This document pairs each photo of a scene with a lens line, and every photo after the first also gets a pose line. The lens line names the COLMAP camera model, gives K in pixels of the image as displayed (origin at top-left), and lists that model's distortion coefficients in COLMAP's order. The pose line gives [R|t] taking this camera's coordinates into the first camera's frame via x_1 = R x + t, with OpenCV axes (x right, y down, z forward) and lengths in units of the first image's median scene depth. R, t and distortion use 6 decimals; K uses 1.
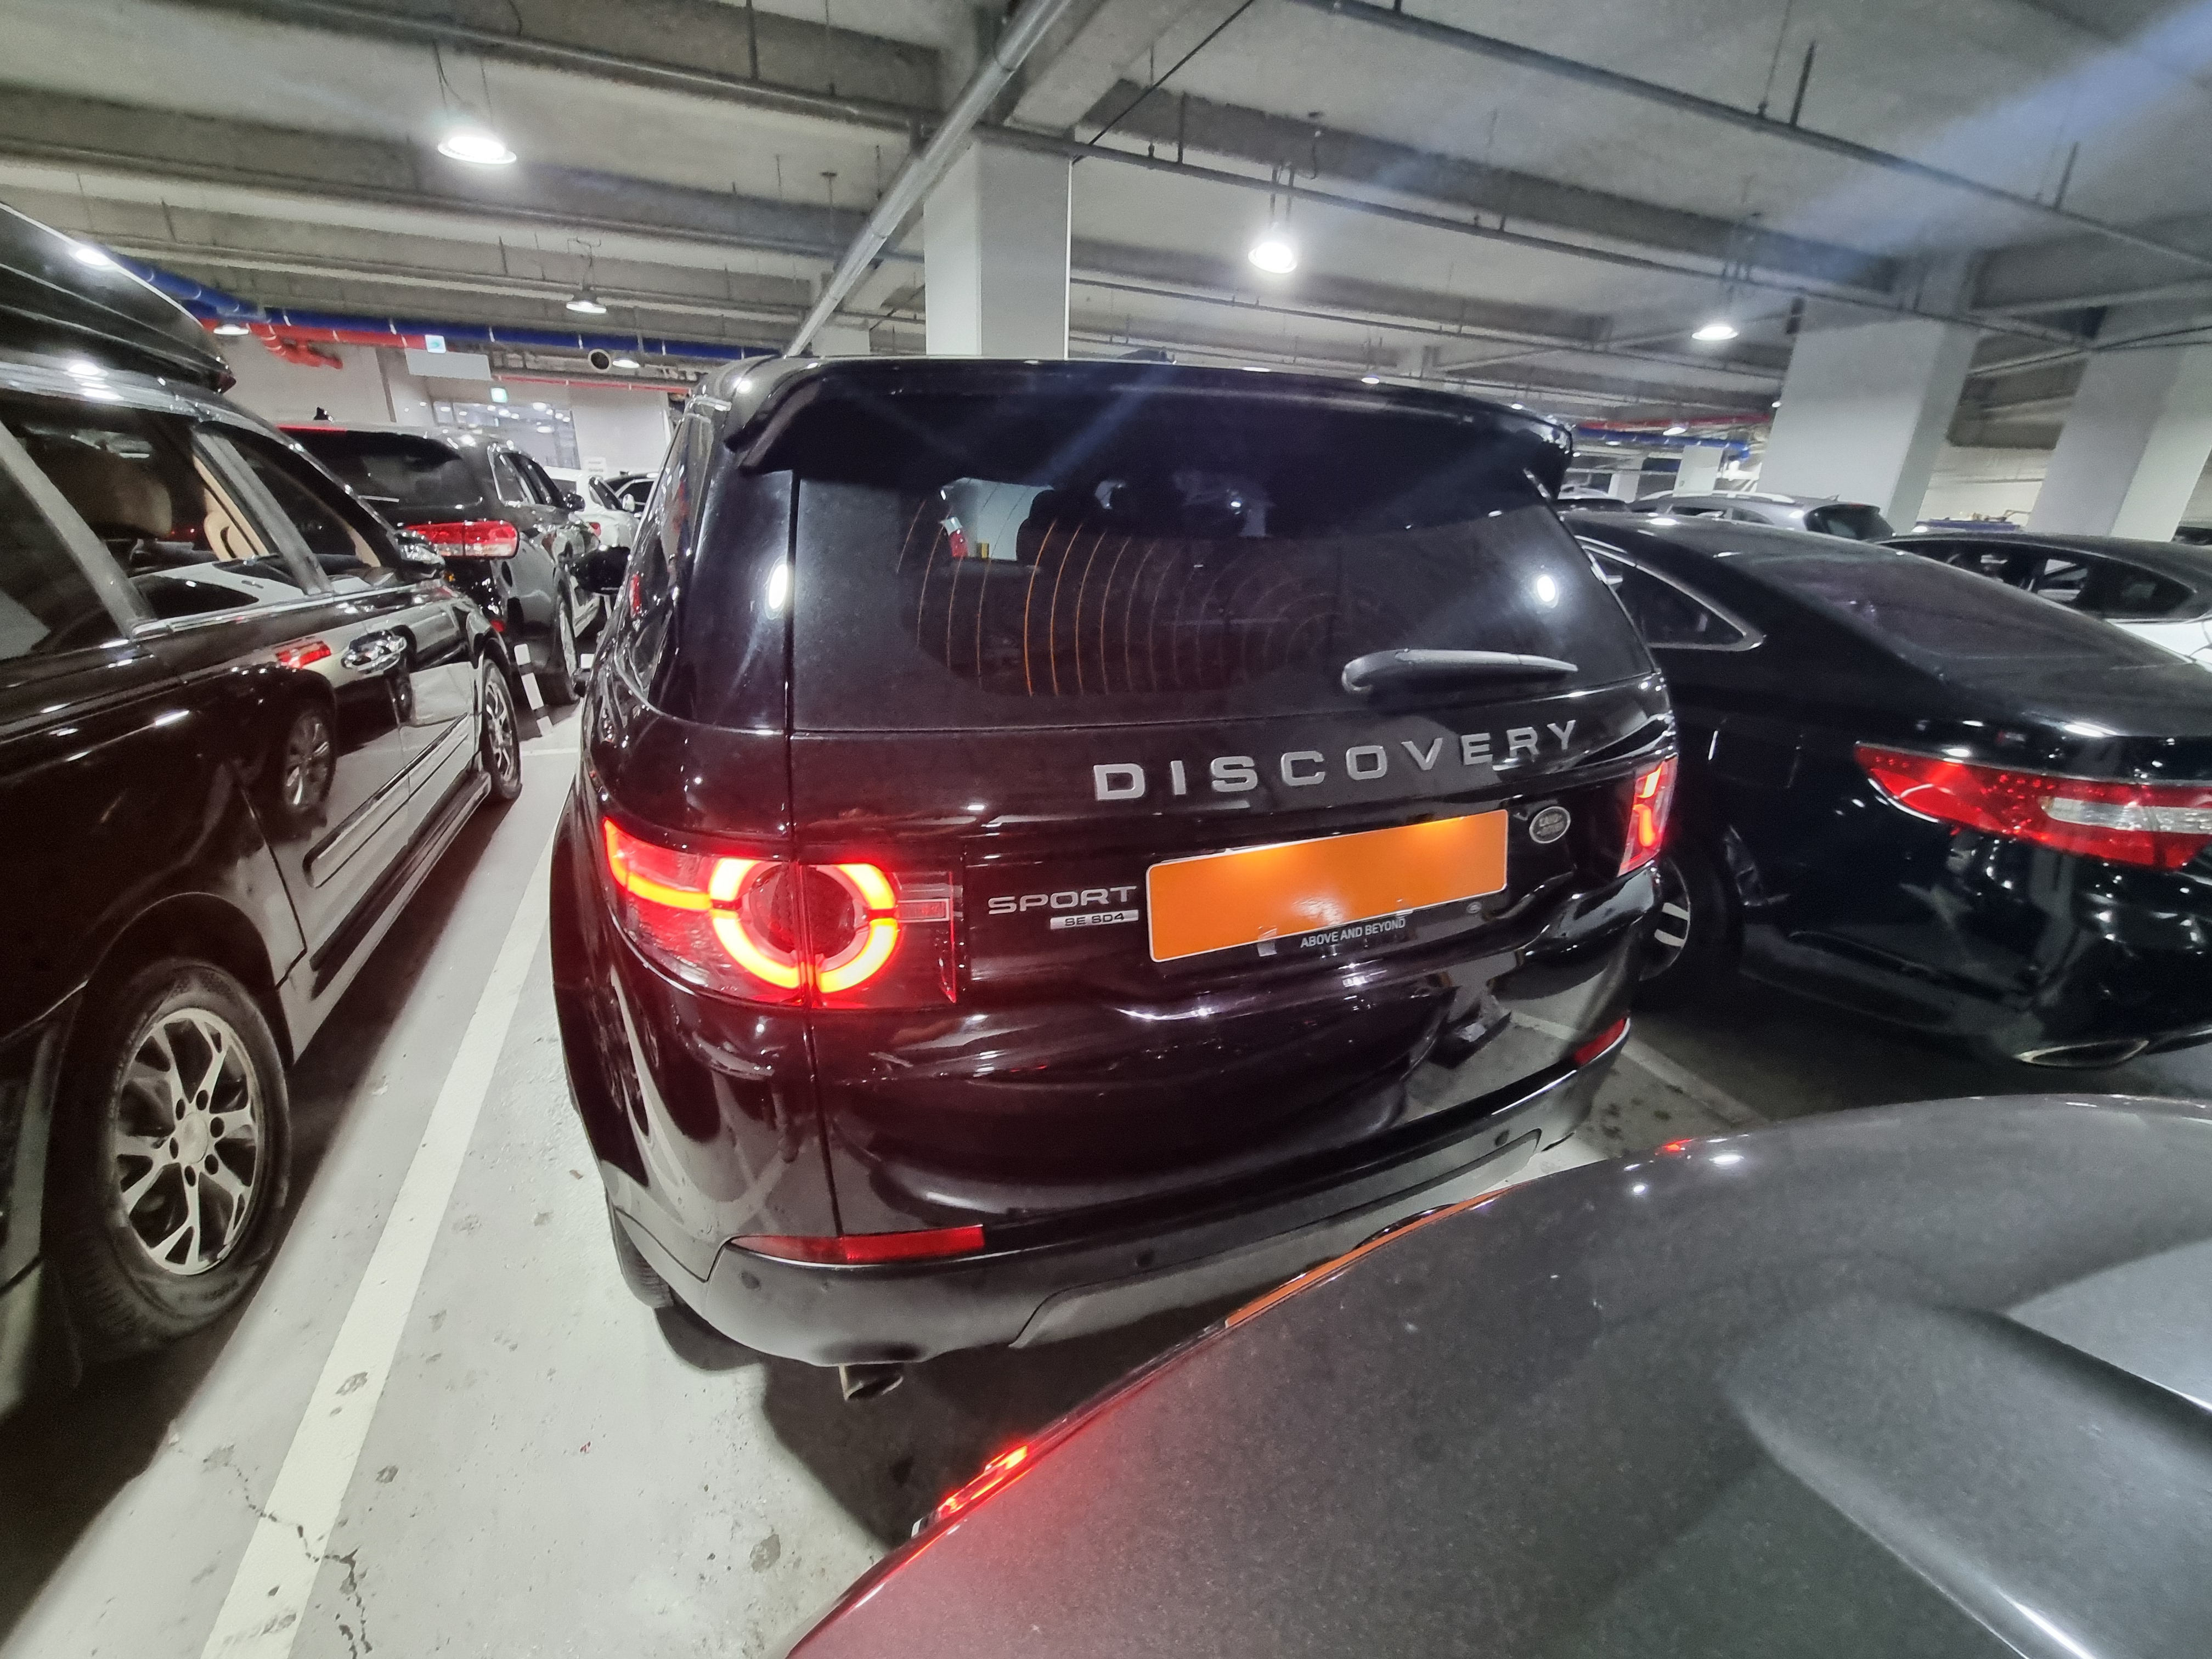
lens RADIAL K [[902.9, 0, 1106.0], [0, 902.9, 829.5], [0, 0, 1]] dist [0.000718, -0.000340]
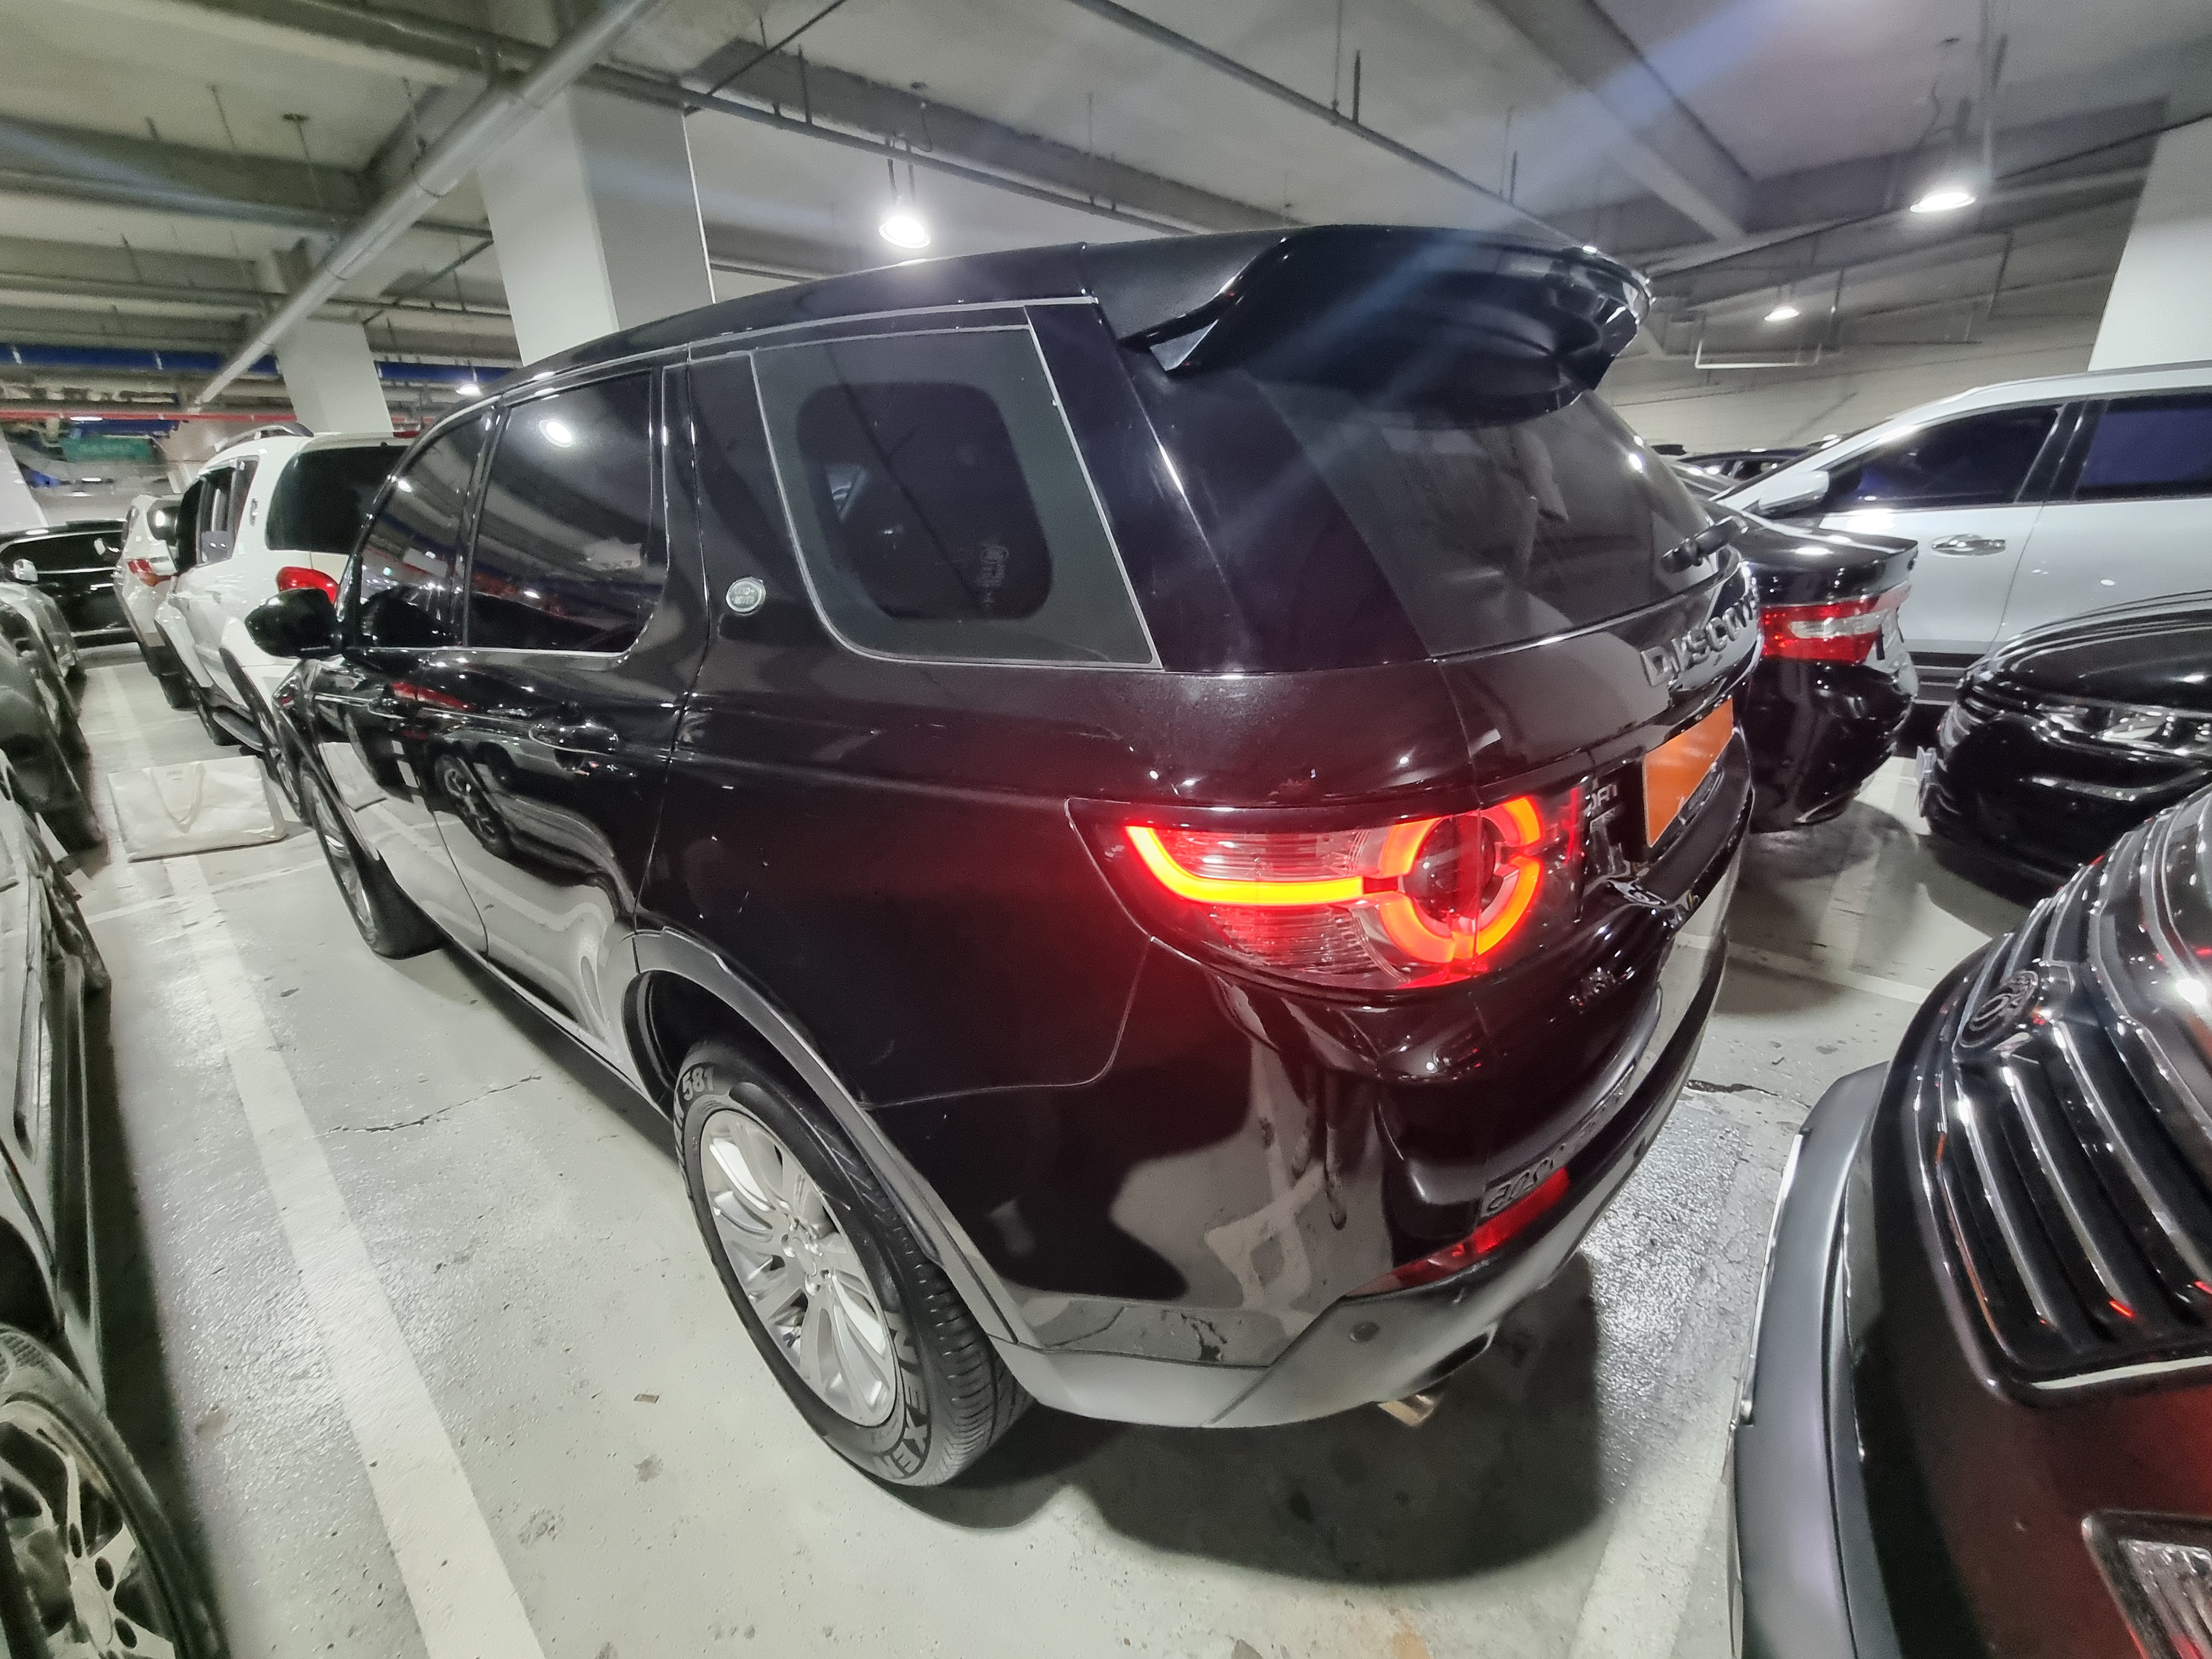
lens RADIAL K [[904.8, 0, 1112.7], [0, 904.8, 830.2], [0, 0, 1]] dist [-0.000765, 0.000177]
pose [[0.899603, -0.227062, 0.373039, -0.147575], [0.224963, 0.973094, 0.049793, -0.009205], [-0.374308, 0.039126, 0.926479, 0.052043]]
